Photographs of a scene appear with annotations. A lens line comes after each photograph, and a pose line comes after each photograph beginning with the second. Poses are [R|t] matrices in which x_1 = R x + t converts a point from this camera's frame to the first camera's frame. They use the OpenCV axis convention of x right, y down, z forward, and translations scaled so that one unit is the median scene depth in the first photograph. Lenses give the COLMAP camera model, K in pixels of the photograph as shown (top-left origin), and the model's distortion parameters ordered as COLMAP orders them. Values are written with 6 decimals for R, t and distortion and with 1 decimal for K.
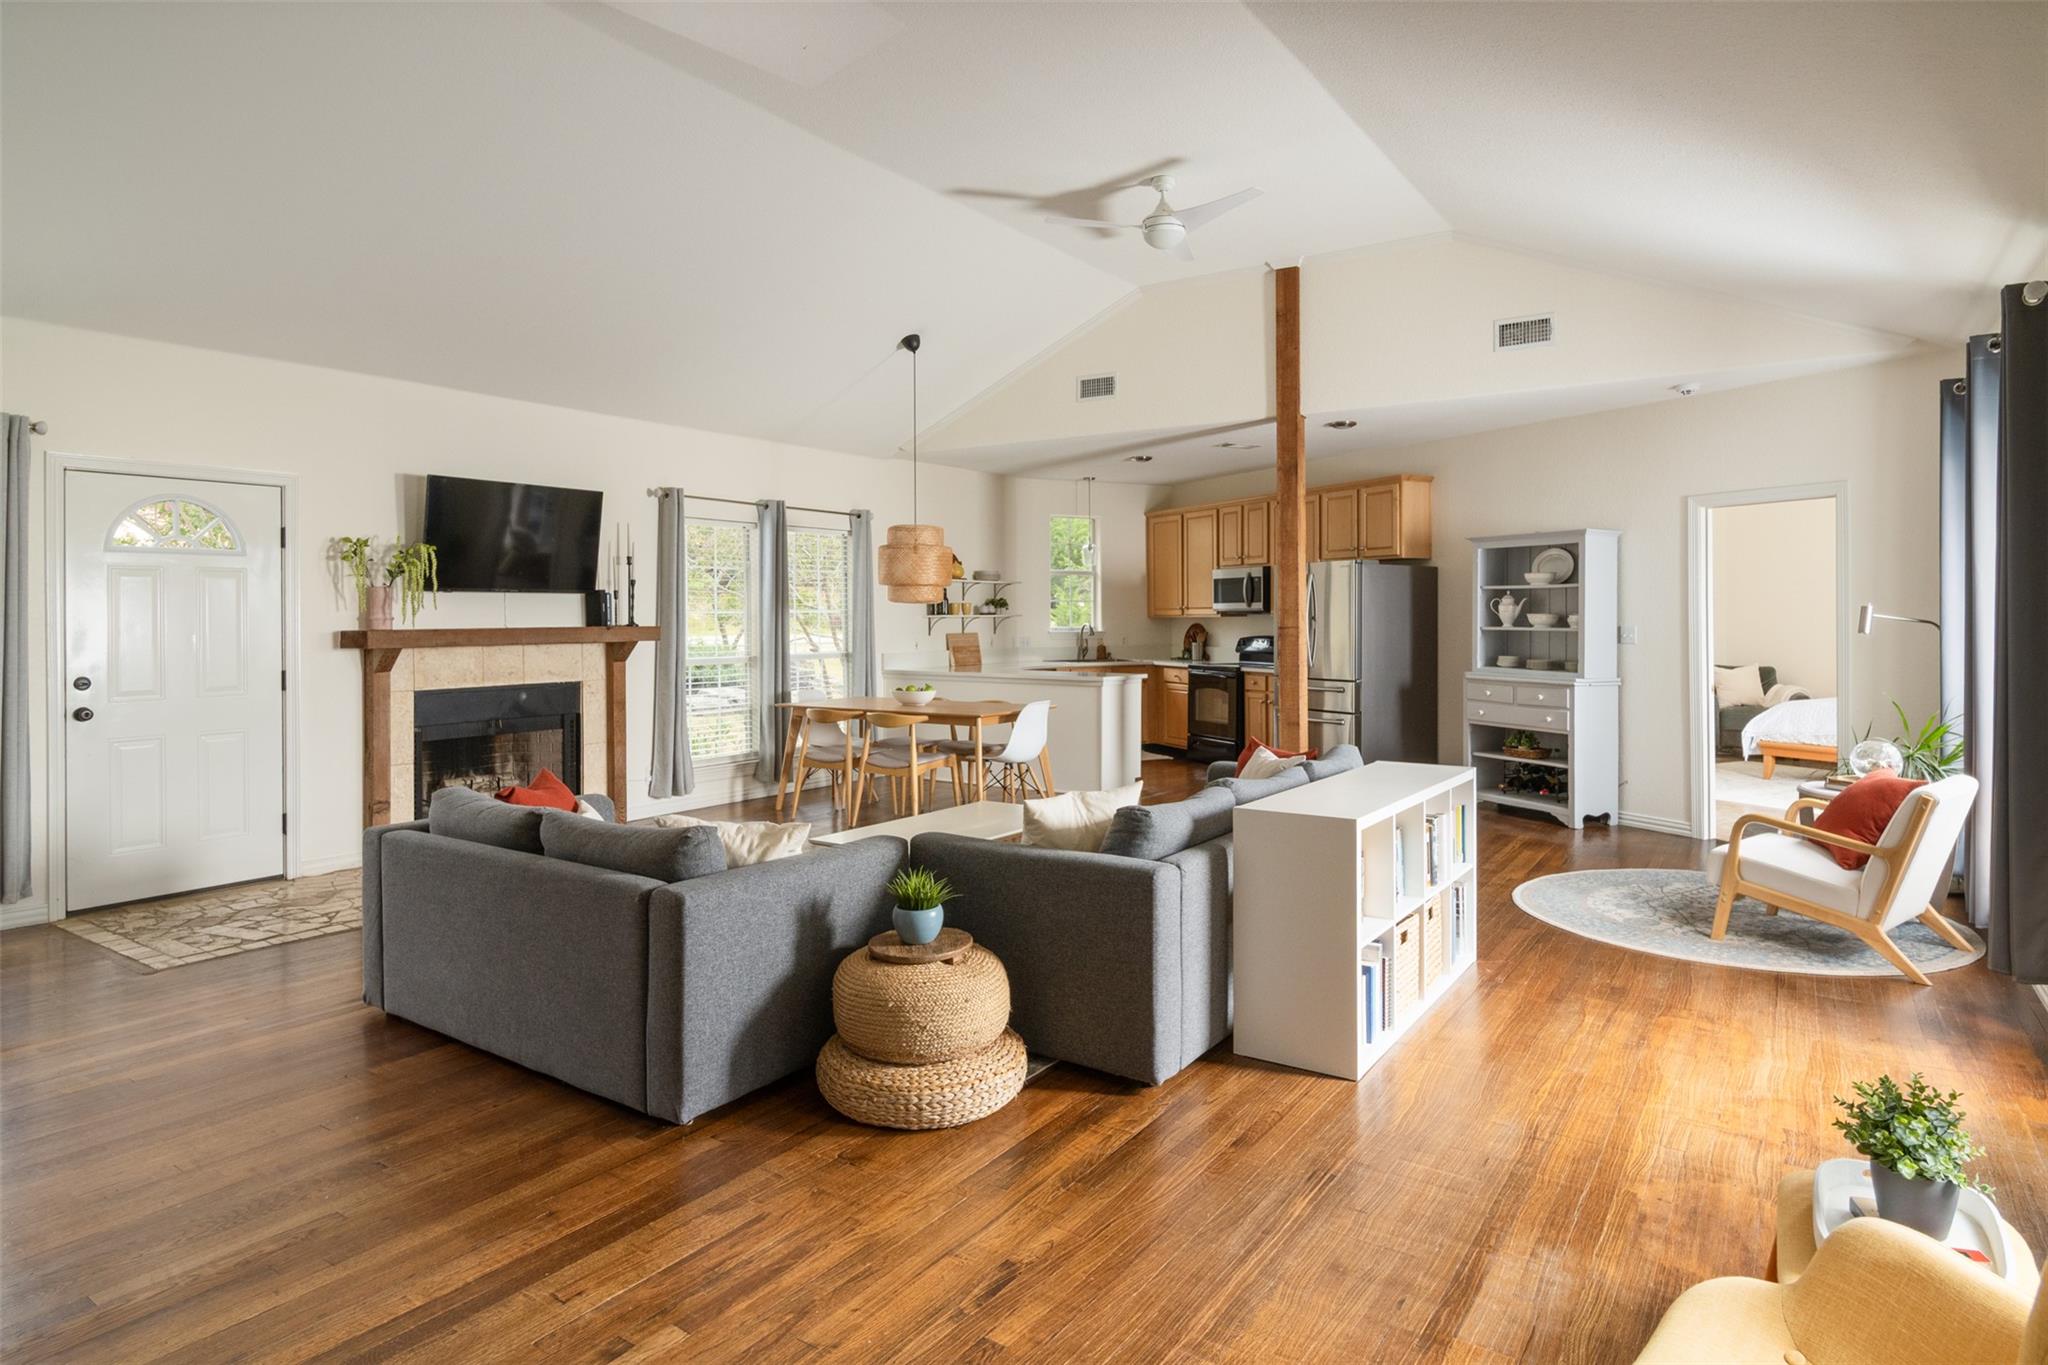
lens RADIAL K [[1158.8, 0, 1028.3], [0, 1158.8, 611.3], [0, 0, 1]] dist [0.017591, 0.000077]
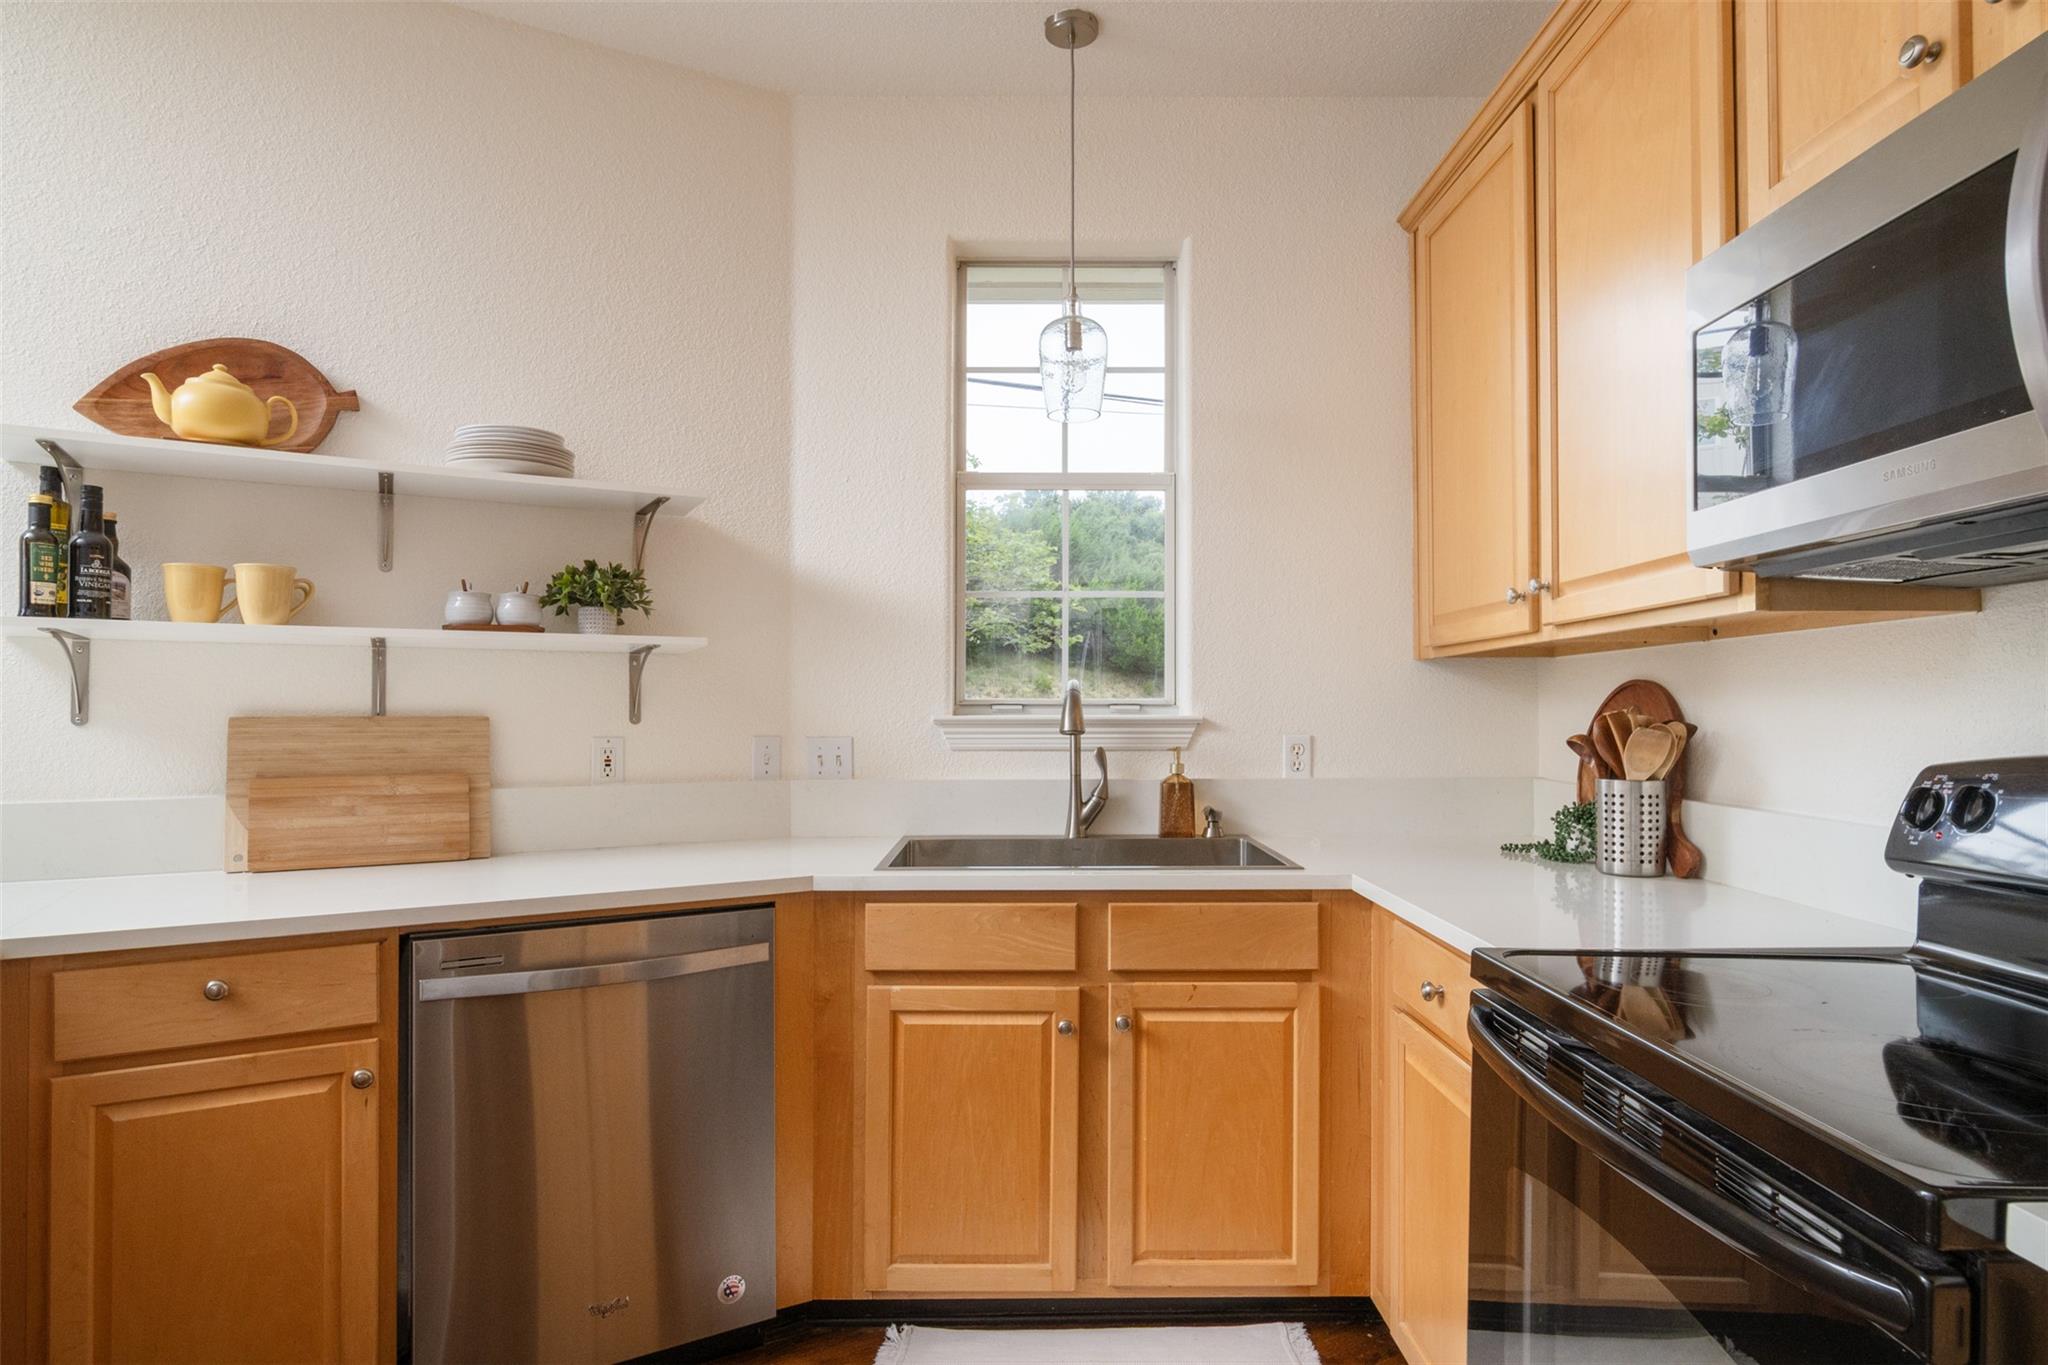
lens RADIAL K [[1114.0, 0, 1029.9], [0, 1114.0, 693.1], [0, 0, 1]] dist [-0.002183, -0.000323]
pose [[0.893771, 0.004232, -0.448504, 0.201892], [-0.009020, 0.999923, -0.008540, 0.022540], [0.448434, 0.011678, 0.893740, 1.149056]]
